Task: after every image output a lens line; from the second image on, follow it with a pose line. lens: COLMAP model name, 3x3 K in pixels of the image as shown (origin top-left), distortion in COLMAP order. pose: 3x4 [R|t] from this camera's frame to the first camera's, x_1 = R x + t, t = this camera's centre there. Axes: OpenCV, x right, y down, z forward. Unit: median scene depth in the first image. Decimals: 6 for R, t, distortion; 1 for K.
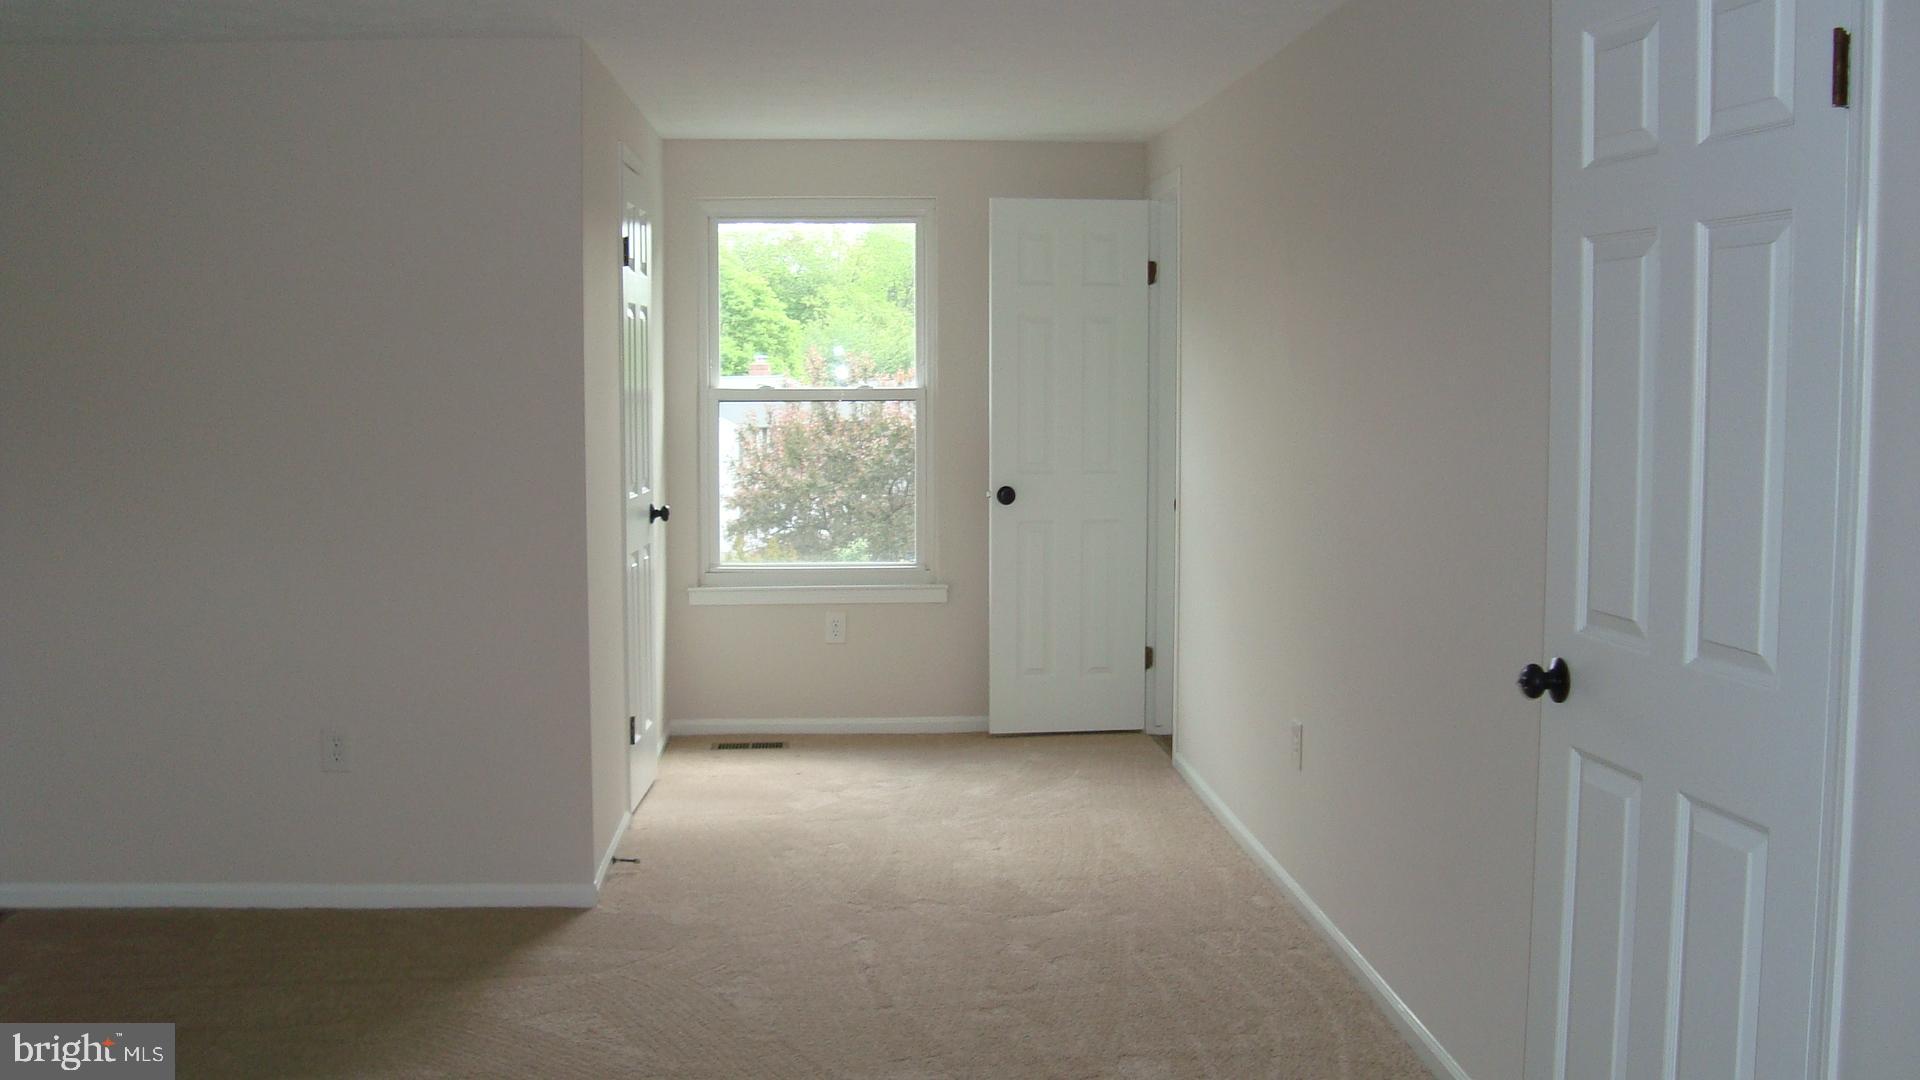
lens RADIAL K [[1854.5, 0, 968.1], [0, 1854.5, 540.5], [0, 0, 1]] dist [-0.177910, 0.162531]
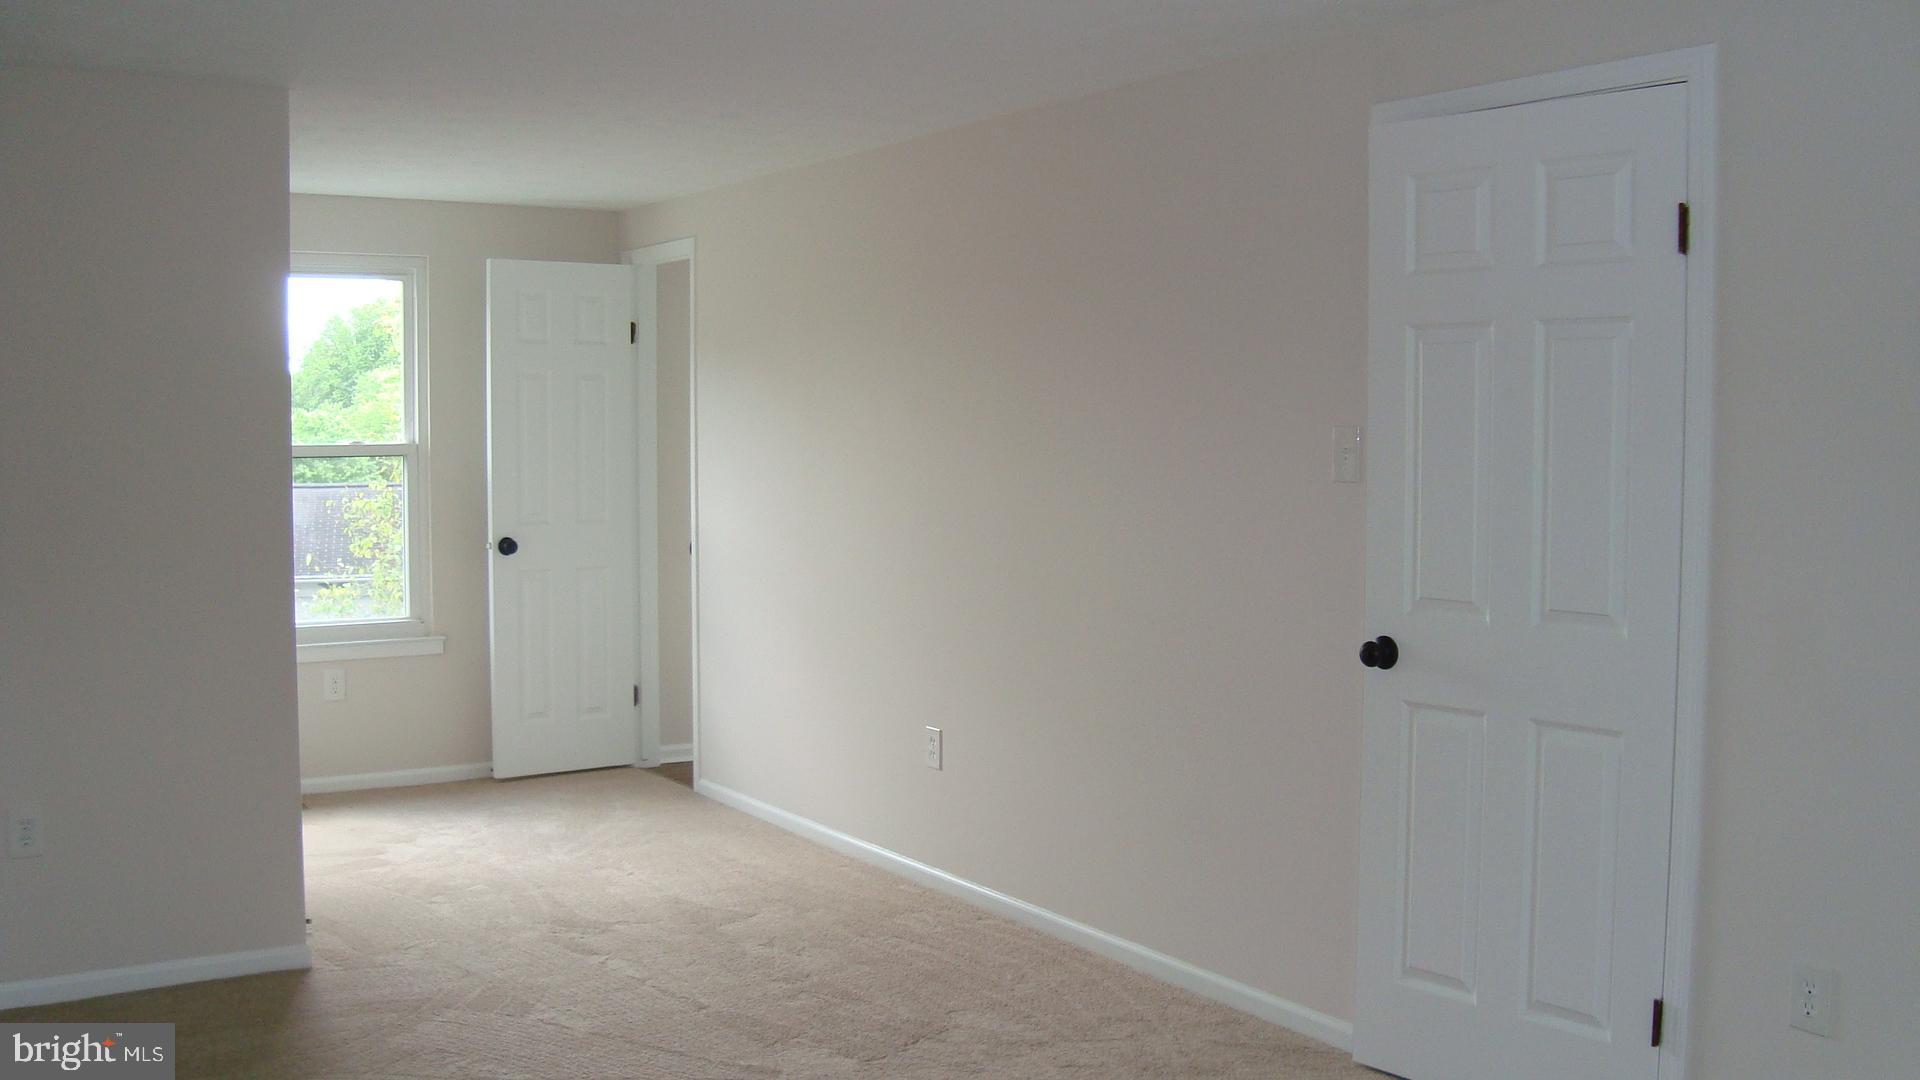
lens RADIAL K [[1854.5, 0, 968.1], [0, 1854.5, 540.5], [0, 0, 1]] dist [-0.177910, 0.162531]
pose [[0.881978, -0.029693, 0.470354, -0.243984], [0.043398, 0.998890, -0.018318, 0.002435], [-0.469288, 0.036569, 0.882287, -0.024443]]
